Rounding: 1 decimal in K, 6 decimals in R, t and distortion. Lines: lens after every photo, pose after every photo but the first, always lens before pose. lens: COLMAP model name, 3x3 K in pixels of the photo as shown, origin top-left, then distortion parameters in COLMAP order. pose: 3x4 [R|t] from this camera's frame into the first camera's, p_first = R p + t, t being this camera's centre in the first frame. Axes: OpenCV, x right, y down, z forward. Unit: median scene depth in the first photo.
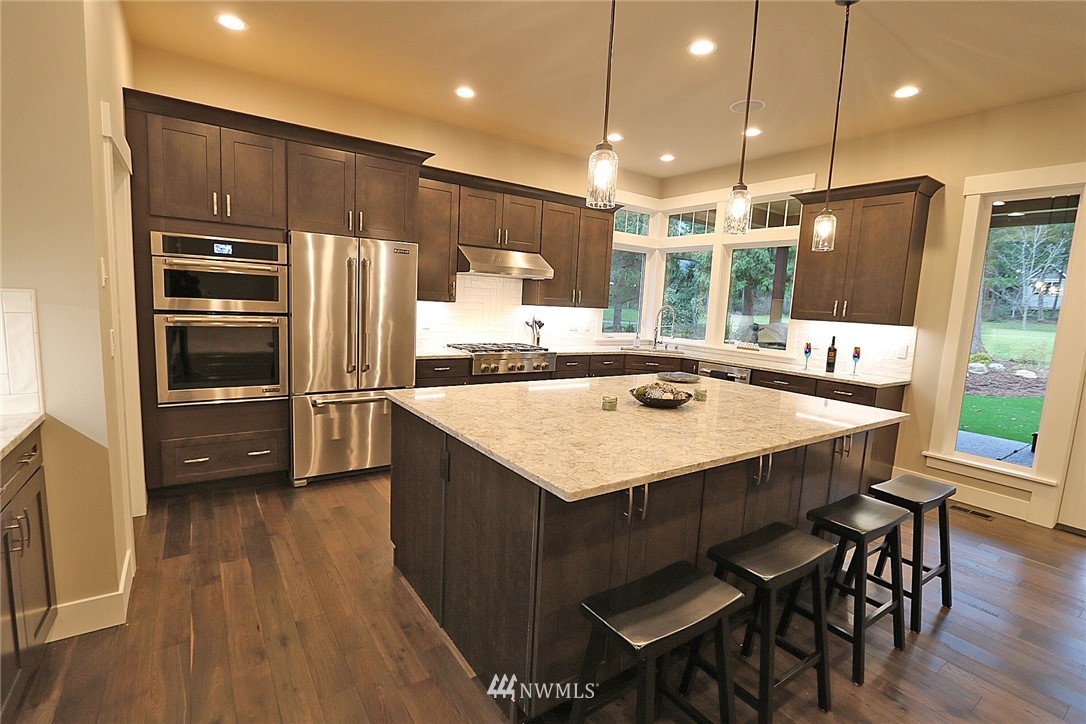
lens RADIAL K [[497.8, 0, 544.7], [0, 497.8, 361.7], [0, 0, 1]] dist [-0.020014, 0.002844]
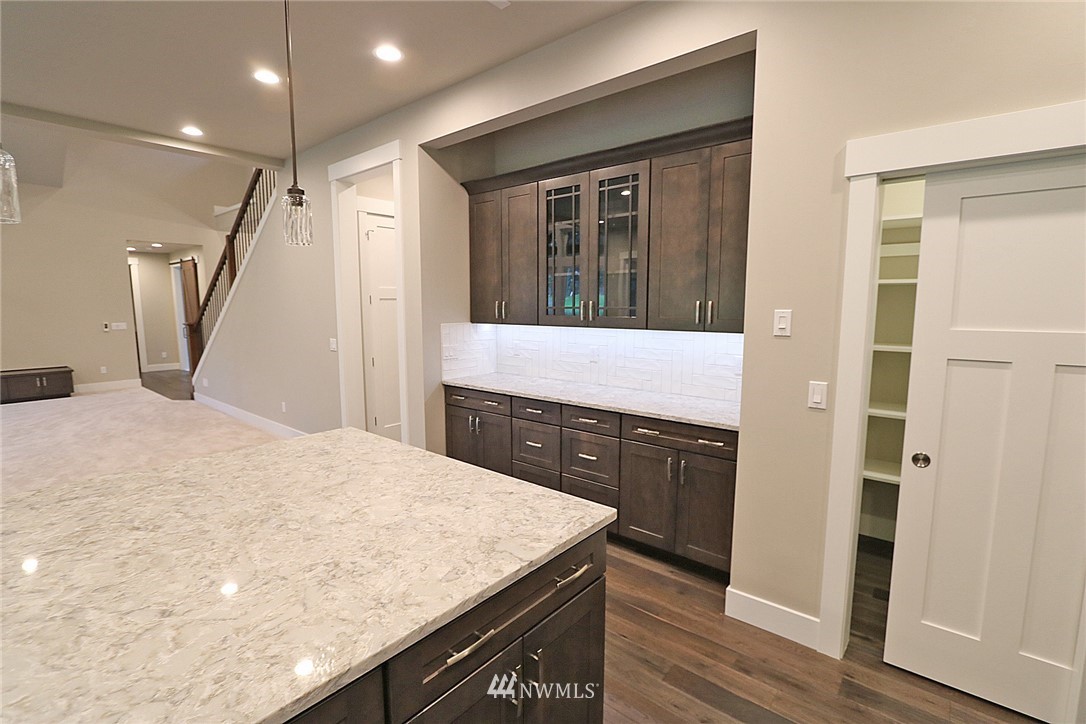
lens RADIAL K [[497.8, 0, 538.4], [0, 497.8, 363.5], [0, 0, 1]] dist [-0.020014, 0.002844]
pose [[-0.969248, -0.019383, -0.245320, -0.123503], [-0.077402, 0.970310, 0.229145, -0.321851], [0.233595, 0.241086, -0.941972, 2.028853]]
